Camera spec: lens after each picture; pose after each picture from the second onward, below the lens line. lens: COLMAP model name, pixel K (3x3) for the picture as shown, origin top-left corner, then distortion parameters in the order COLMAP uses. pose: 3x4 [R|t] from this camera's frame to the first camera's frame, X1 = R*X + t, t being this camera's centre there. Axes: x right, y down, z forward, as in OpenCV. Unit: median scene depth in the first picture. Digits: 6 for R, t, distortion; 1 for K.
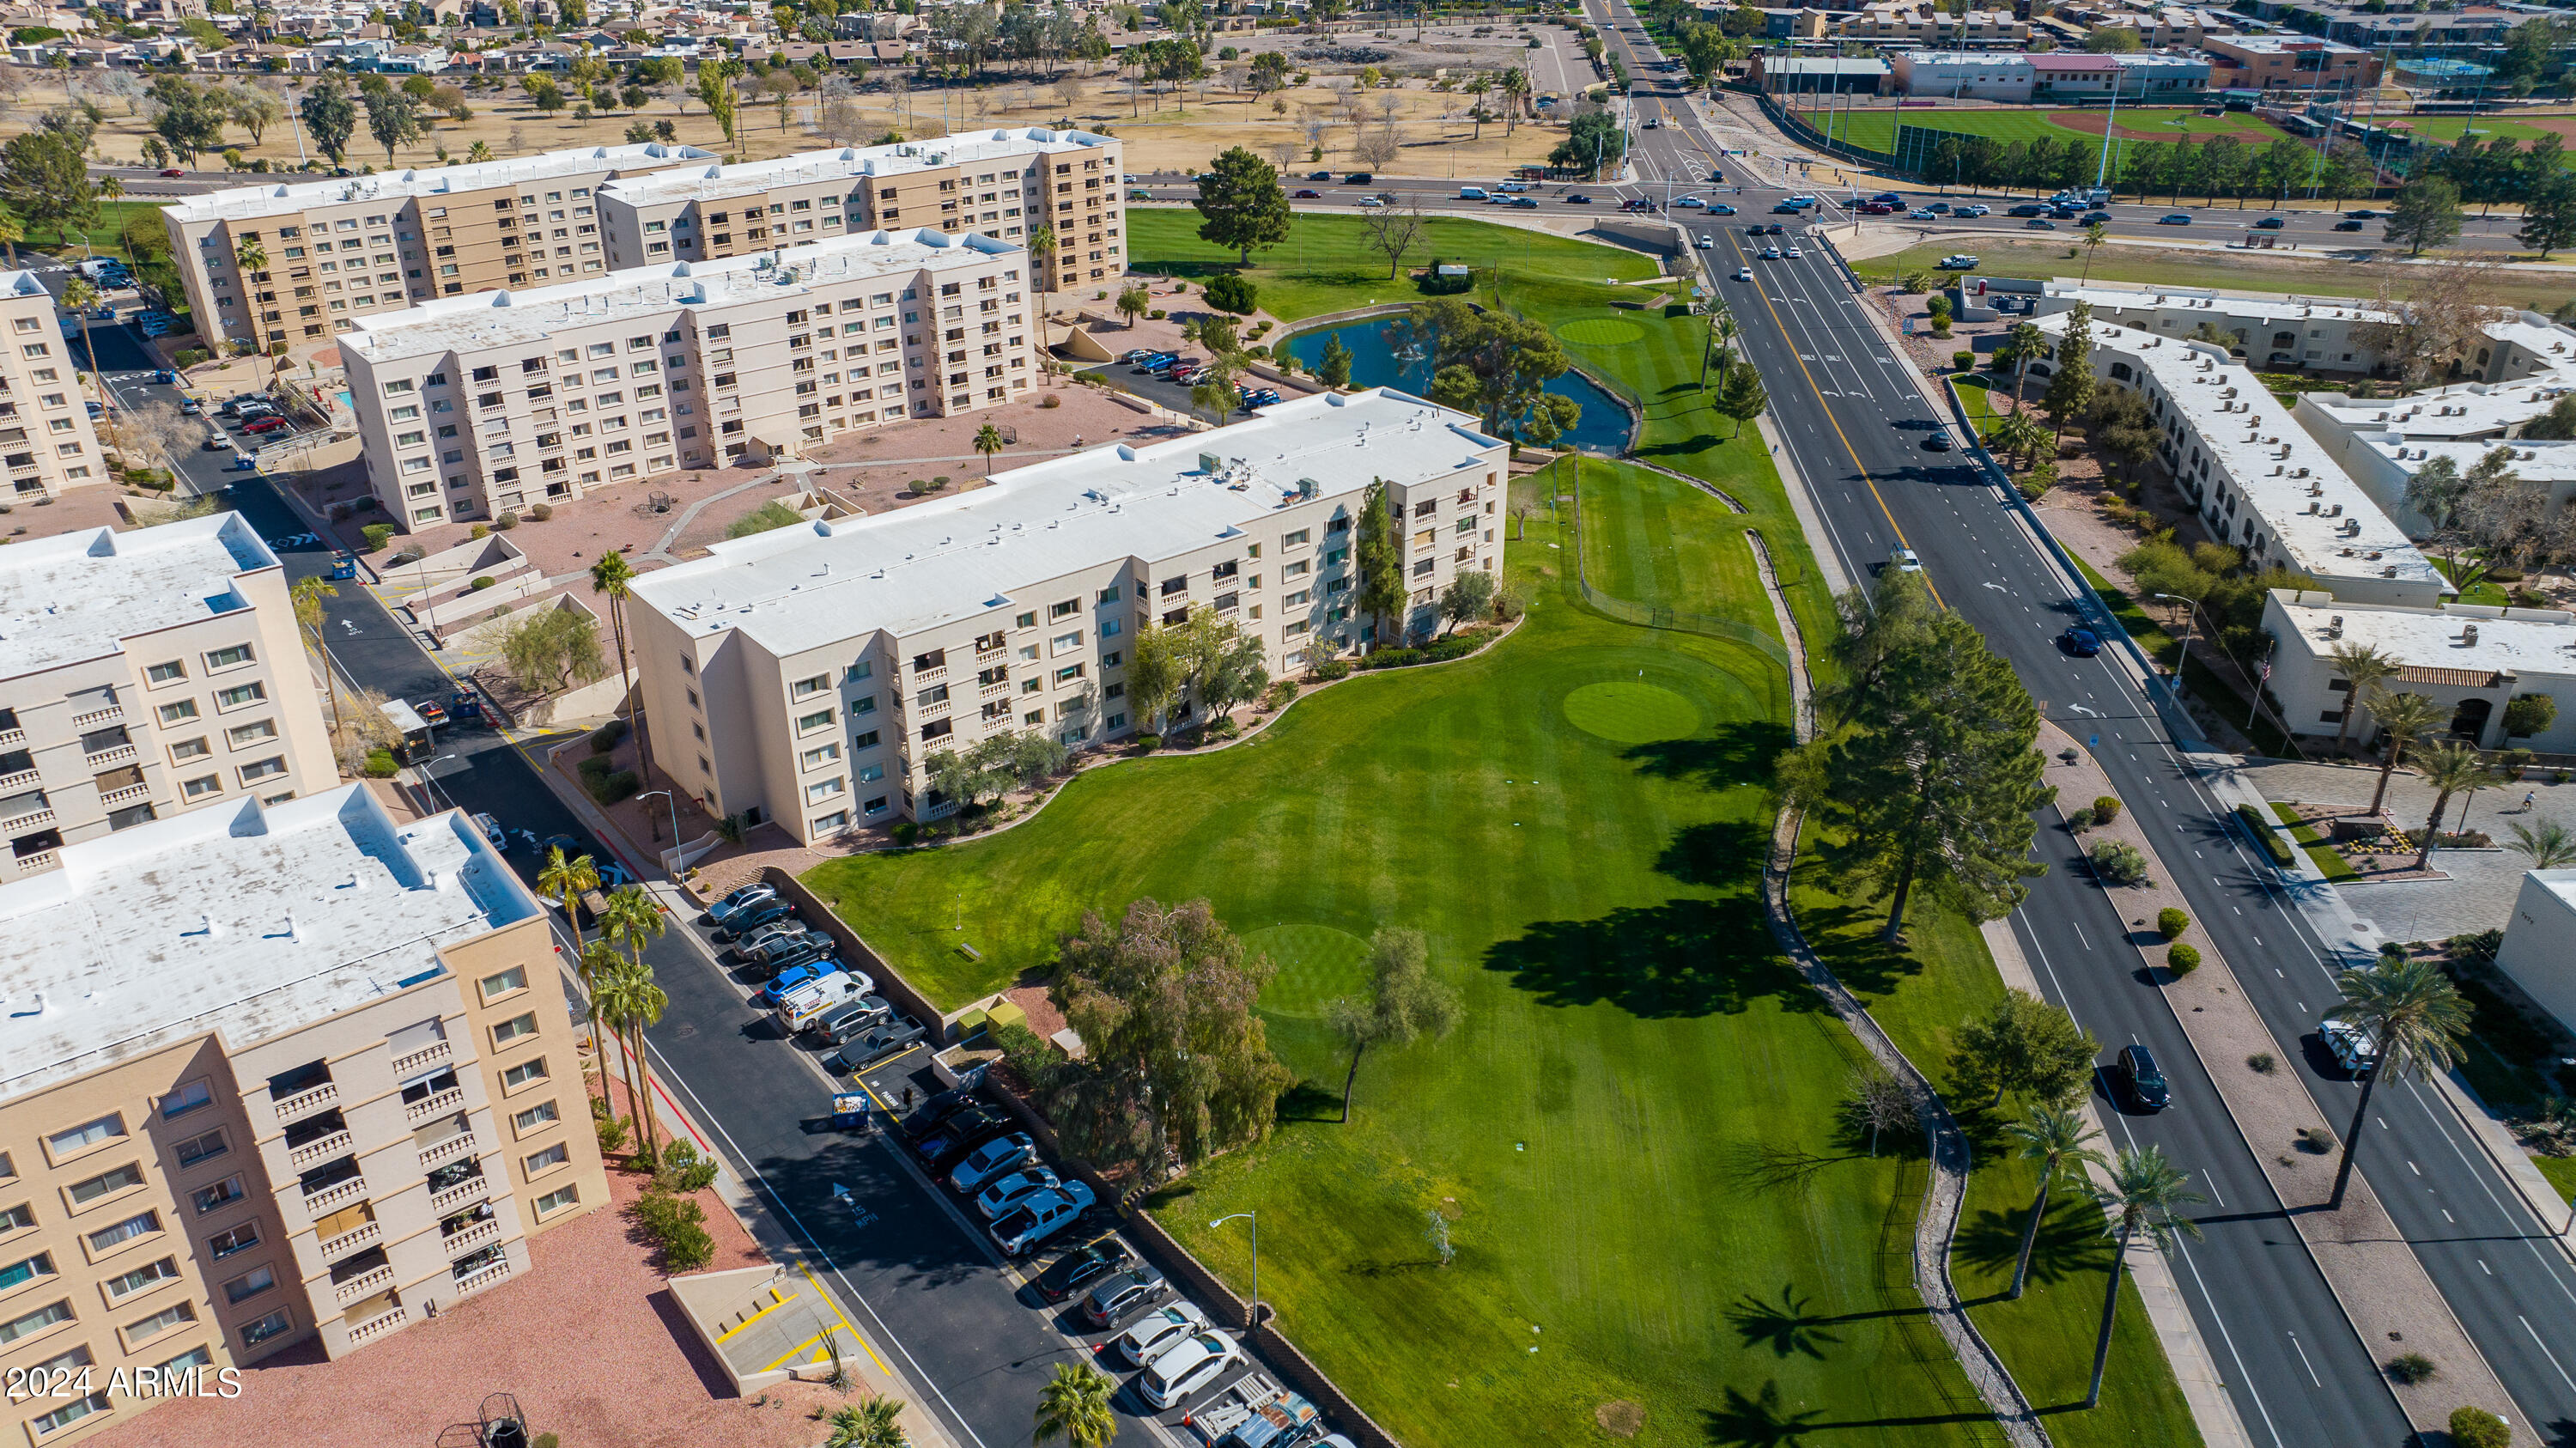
lens RADIAL K [[1829.6, 0, 1288.0], [0, 1829.6, 724.0], [0, 0, 1]] dist [-0.005117, 0.004306]
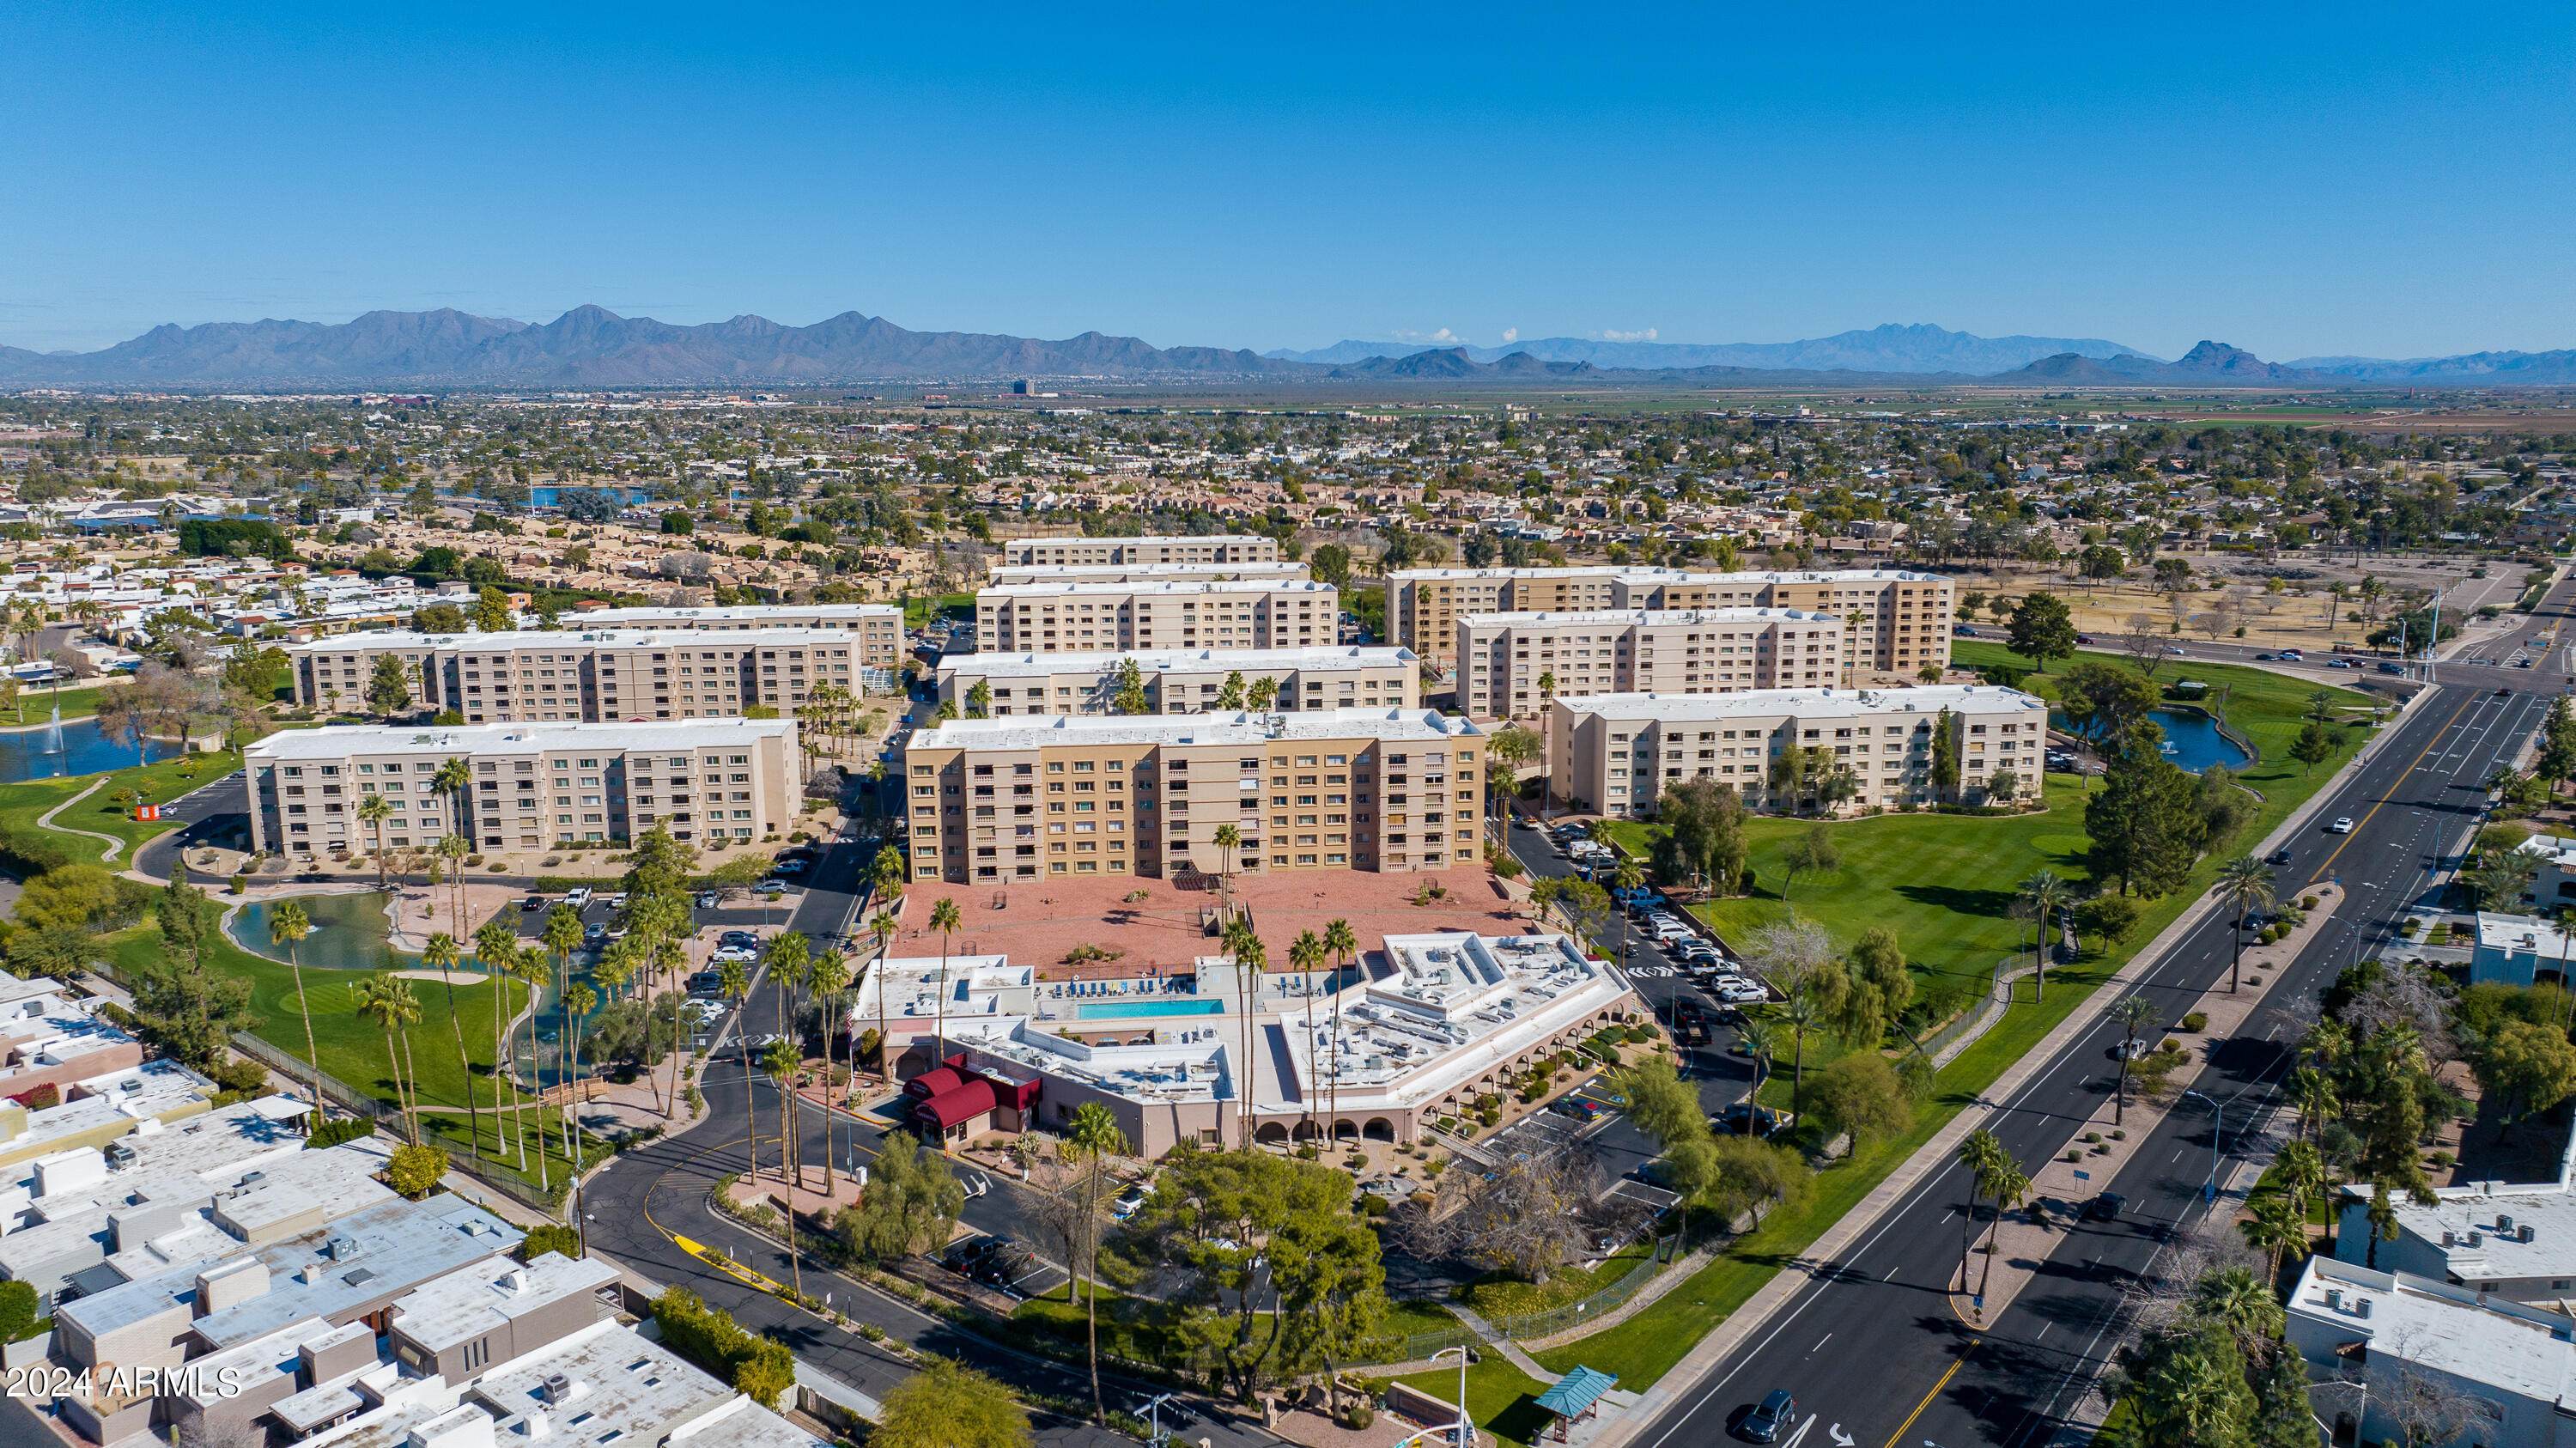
lens RADIAL K [[1829.6, 0, 1288.0], [0, 1829.6, 724.0], [0, 0, 1]] dist [-0.005117, 0.004306]
pose [[0.840478, 0.104985, -0.531578, 0.464243], [-0.246913, 0.947479, -0.203270, 0.413947], [0.482318, 0.302097, 0.822257, -0.812976]]
